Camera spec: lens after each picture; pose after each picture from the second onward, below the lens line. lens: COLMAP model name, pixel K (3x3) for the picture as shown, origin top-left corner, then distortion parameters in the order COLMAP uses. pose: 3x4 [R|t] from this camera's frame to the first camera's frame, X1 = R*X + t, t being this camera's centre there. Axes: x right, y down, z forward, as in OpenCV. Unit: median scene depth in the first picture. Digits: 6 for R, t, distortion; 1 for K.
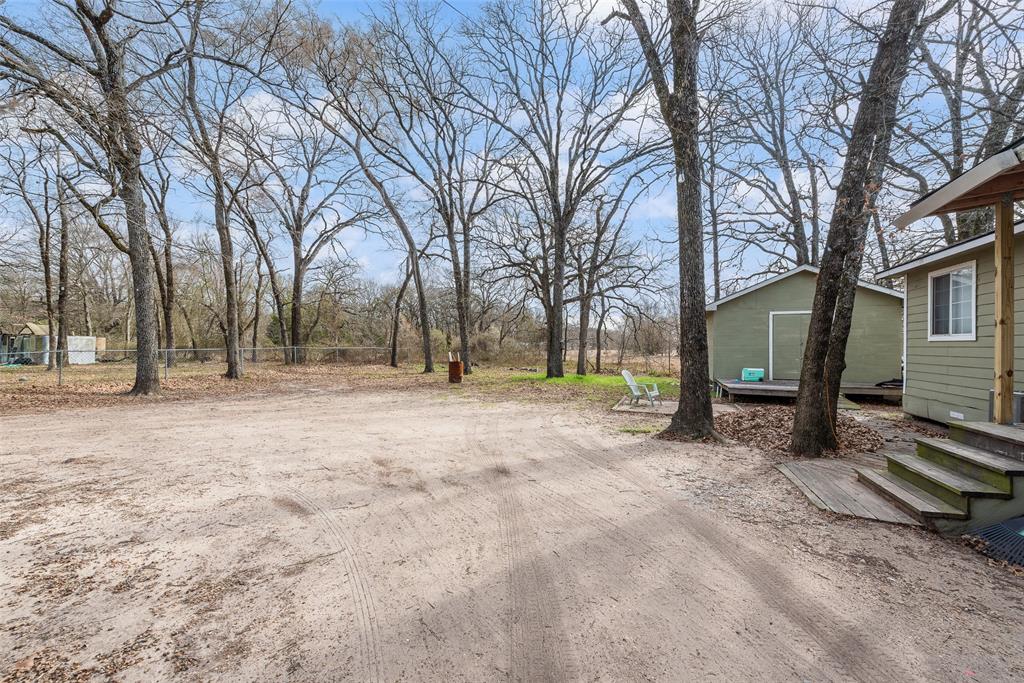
lens RADIAL K [[411.0, 0, 518.3], [0, 411.0, 348.7], [0, 0, 1]] dist [0.019967, -0.005882]
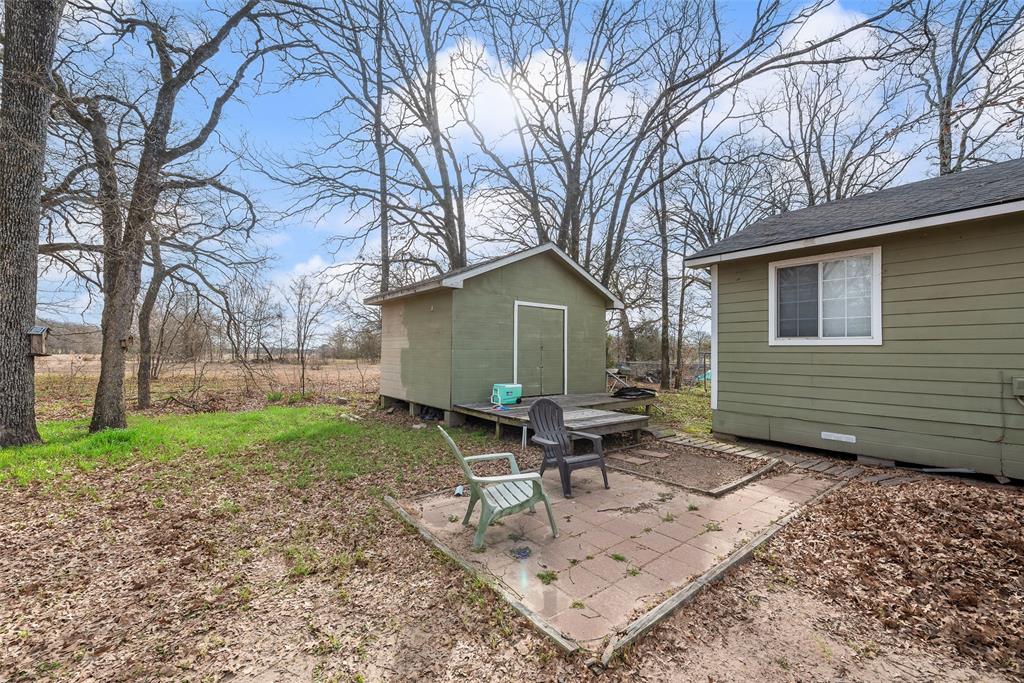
lens RADIAL K [[411.0, 0, 518.3], [0, 411.0, 348.7], [0, 0, 1]] dist [0.019967, -0.005882]
pose [[0.512759, 0.014178, 0.858416, 0.025834], [-0.004361, 0.999894, -0.013910, 0.001418], [-0.858522, 0.003389, 0.512766, 0.810580]]
